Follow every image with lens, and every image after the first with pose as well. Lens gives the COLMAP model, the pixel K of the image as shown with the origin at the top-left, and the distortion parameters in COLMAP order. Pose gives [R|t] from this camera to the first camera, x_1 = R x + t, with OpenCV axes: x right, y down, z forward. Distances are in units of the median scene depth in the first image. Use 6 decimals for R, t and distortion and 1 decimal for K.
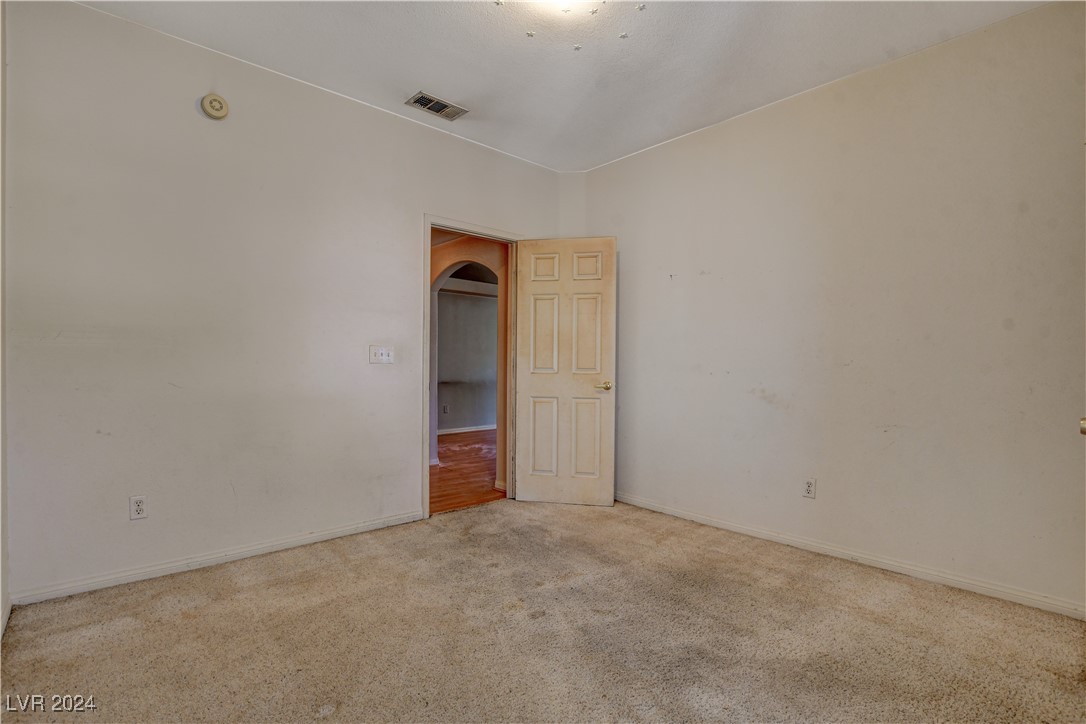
lens RADIAL K [[502.6, 0, 541.1], [0, 502.6, 363.1], [0, 0, 1]] dist [-0.019705, 0.000986]
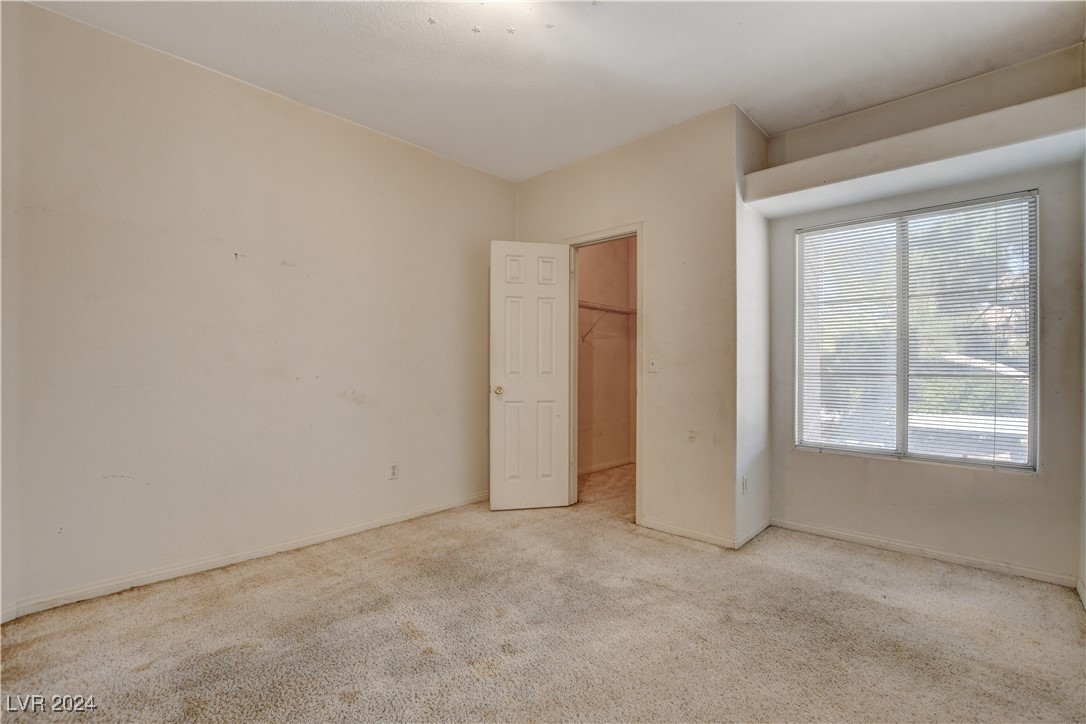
lens RADIAL K [[482.9, 0, 542.8], [0, 482.9, 364.5], [0, 0, 1]] dist [-0.033524, 0.006182]
pose [[-0.064776, -0.007531, 0.997871, -0.617648], [-0.001163, 0.999971, 0.007472, -0.012573], [-0.997899, -0.000677, -0.064783, 0.707707]]
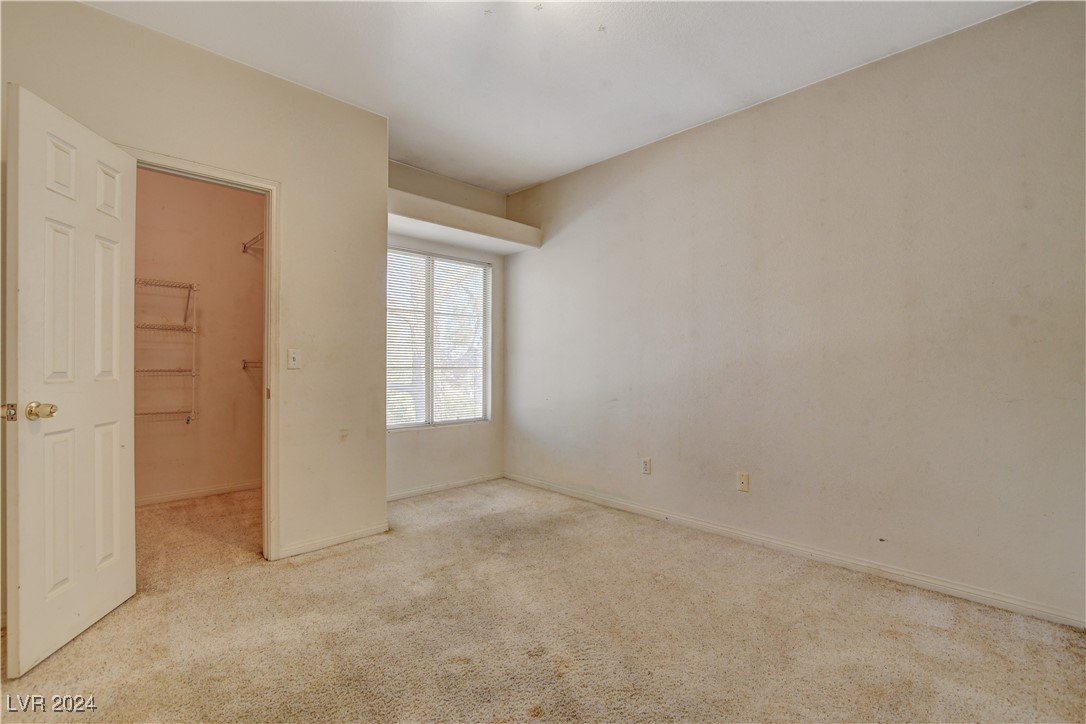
lens RADIAL K [[482.9, 0, 542.8], [0, 482.9, 364.5], [0, 0, 1]] dist [-0.033524, 0.006182]
pose [[-0.999234, -0.015022, -0.036124, 0.015672], [-0.015167, 0.999878, 0.003741, -0.005939], [0.036063, 0.004286, -0.999340, 1.310671]]
